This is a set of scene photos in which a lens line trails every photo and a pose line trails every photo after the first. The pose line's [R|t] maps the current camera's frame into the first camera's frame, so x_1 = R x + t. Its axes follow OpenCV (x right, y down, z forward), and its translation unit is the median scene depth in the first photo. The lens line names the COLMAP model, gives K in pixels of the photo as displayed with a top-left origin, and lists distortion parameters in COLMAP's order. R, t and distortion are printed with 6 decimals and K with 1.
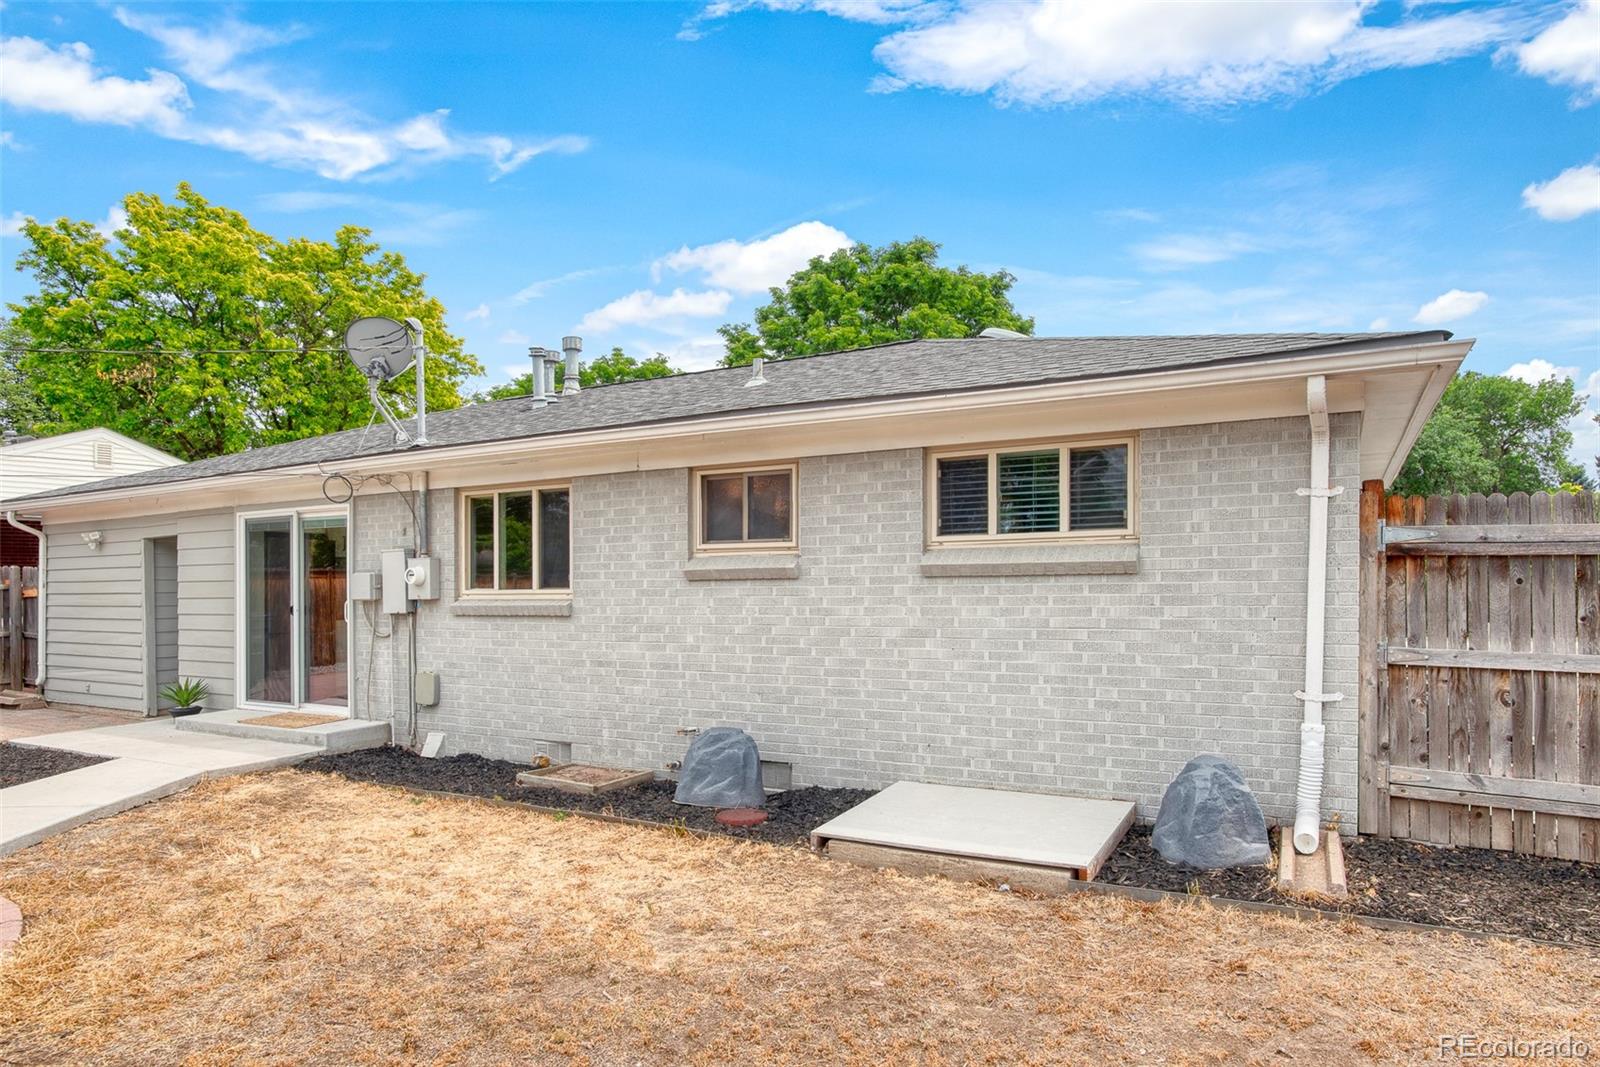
lens RADIAL K [[965.1, 0, 803.7], [0, 965.1, 549.7], [0, 0, 1]] dist [-0.027062, 0.002461]
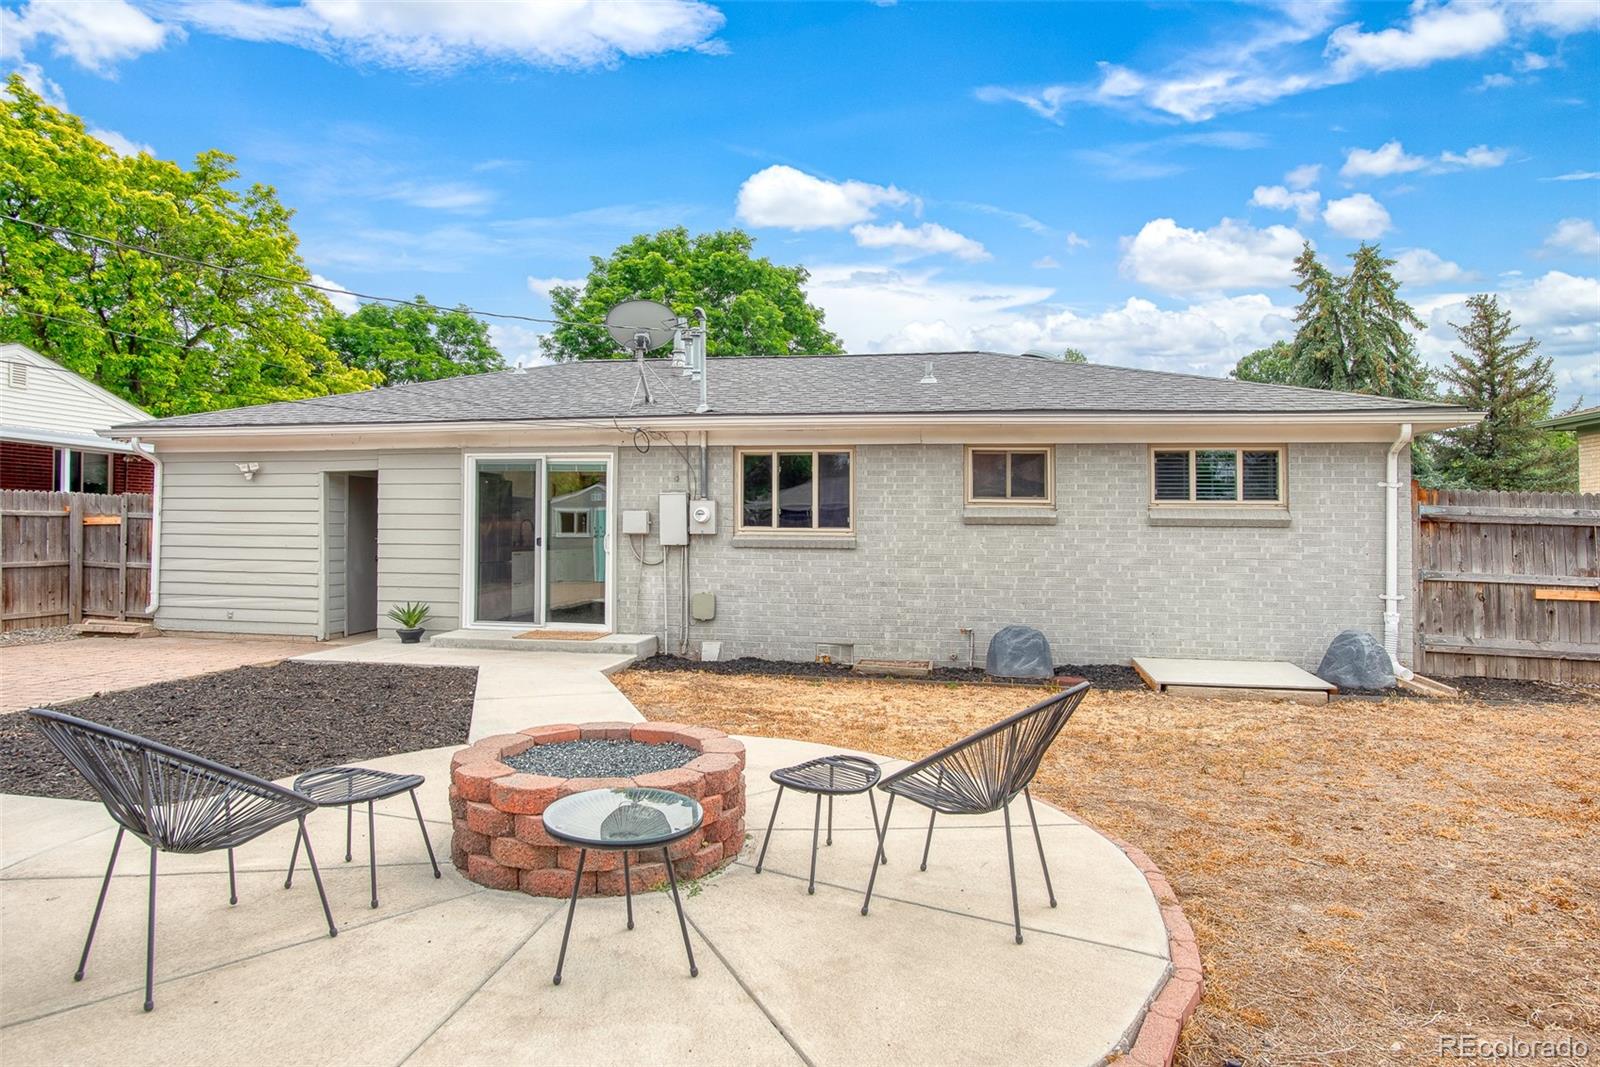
lens RADIAL K [[931.4, 0, 765.6], [0, 931.4, 495.6], [0, 0, 1]] dist [-0.022966, 0.003739]
pose [[0.946760, 0.038384, 0.319642, -0.801995], [-0.034441, 0.999245, -0.017982, 0.023879], [-0.320091, 0.006016, 0.947368, -0.185922]]
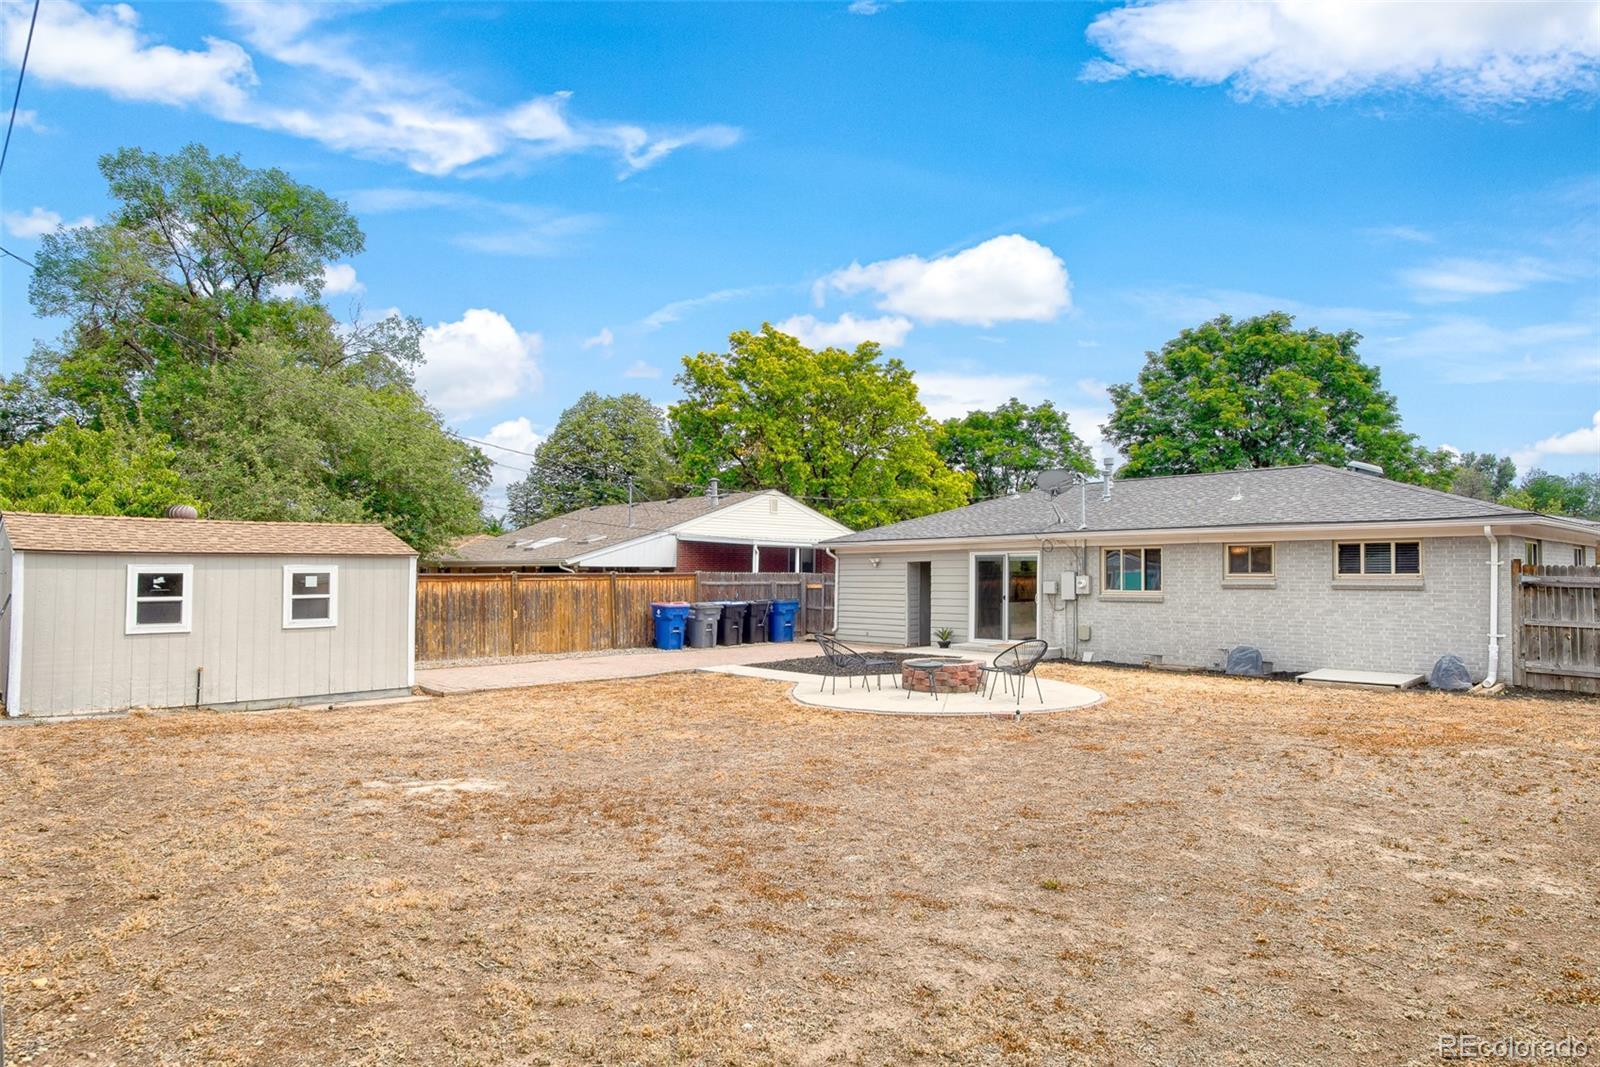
lens RADIAL K [[965.1, 0, 803.7], [0, 965.1, 549.7], [0, 0, 1]] dist [-0.027062, 0.002461]
pose [[0.954307, 0.007490, -0.298733, -0.394222], [-0.006285, 0.999968, 0.004996, -0.069675], [0.298760, -0.002890, 0.954324, -1.589662]]
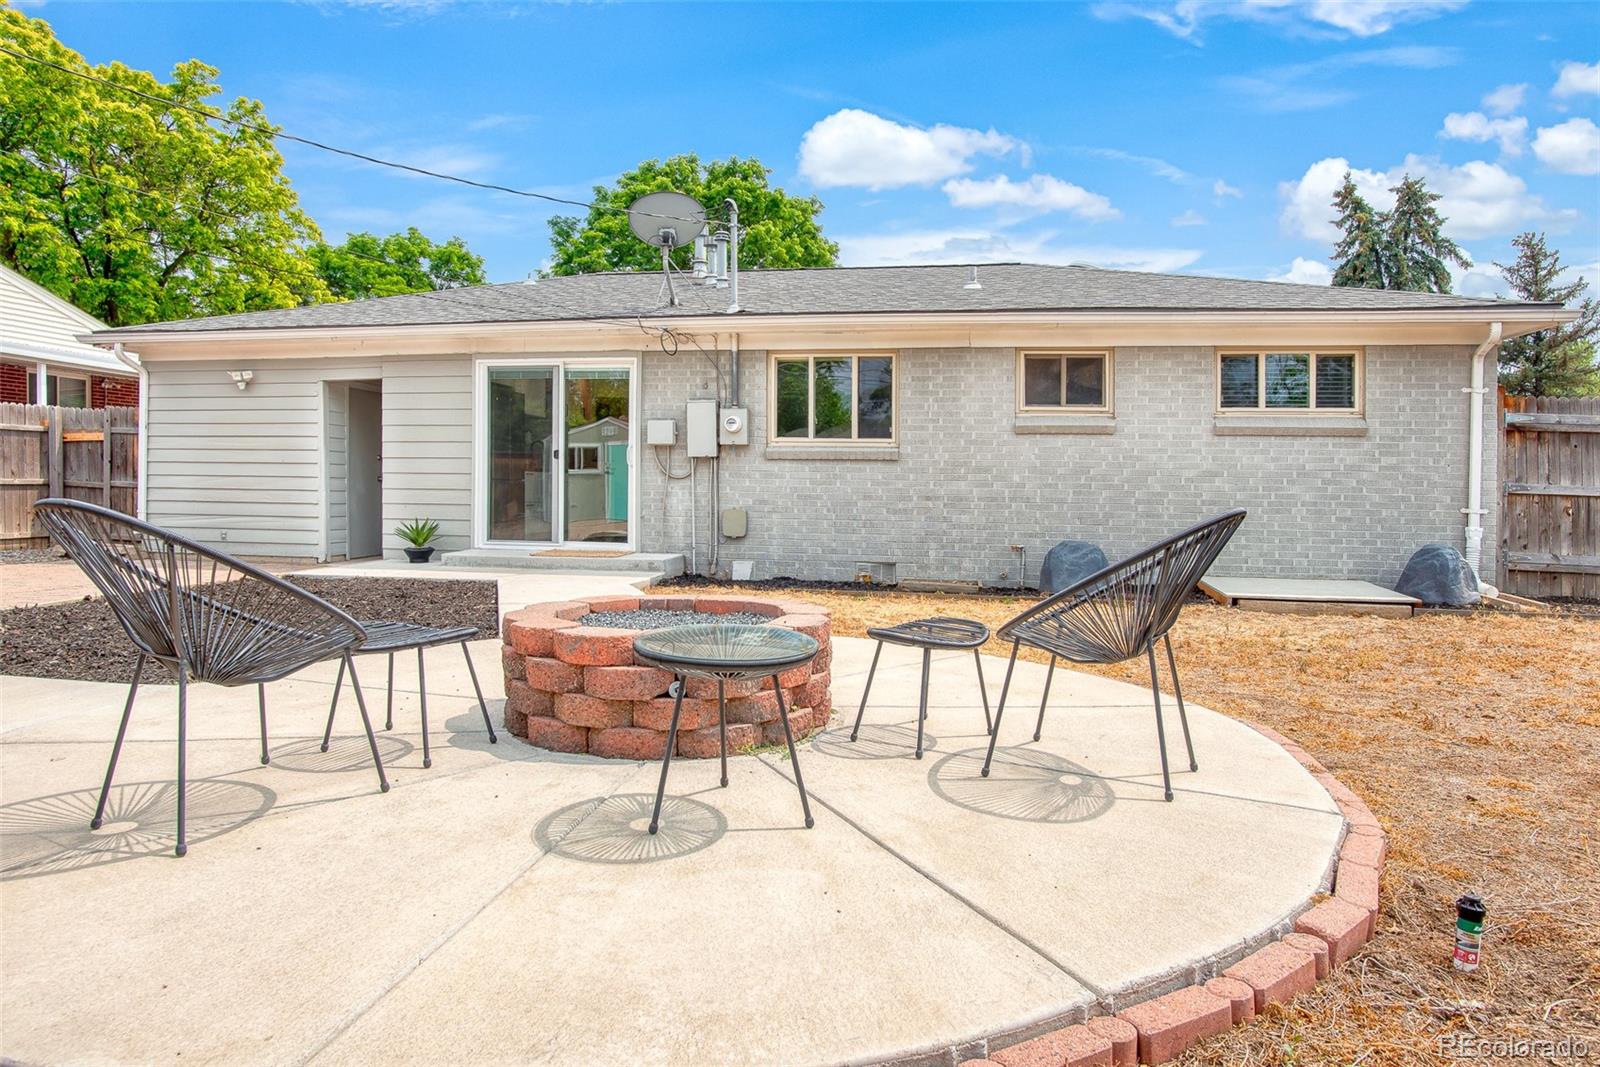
lens RADIAL K [[969.4, 0, 773.0], [0, 969.4, 481.5], [0, 0, 1]] dist [-0.023085, 0.004477]
pose [[0.944901, 0.031848, 0.325802, -0.829116], [-0.037922, 0.999205, 0.012308, 0.089826], [-0.325151, -0.023984, 0.945358, -0.131952]]
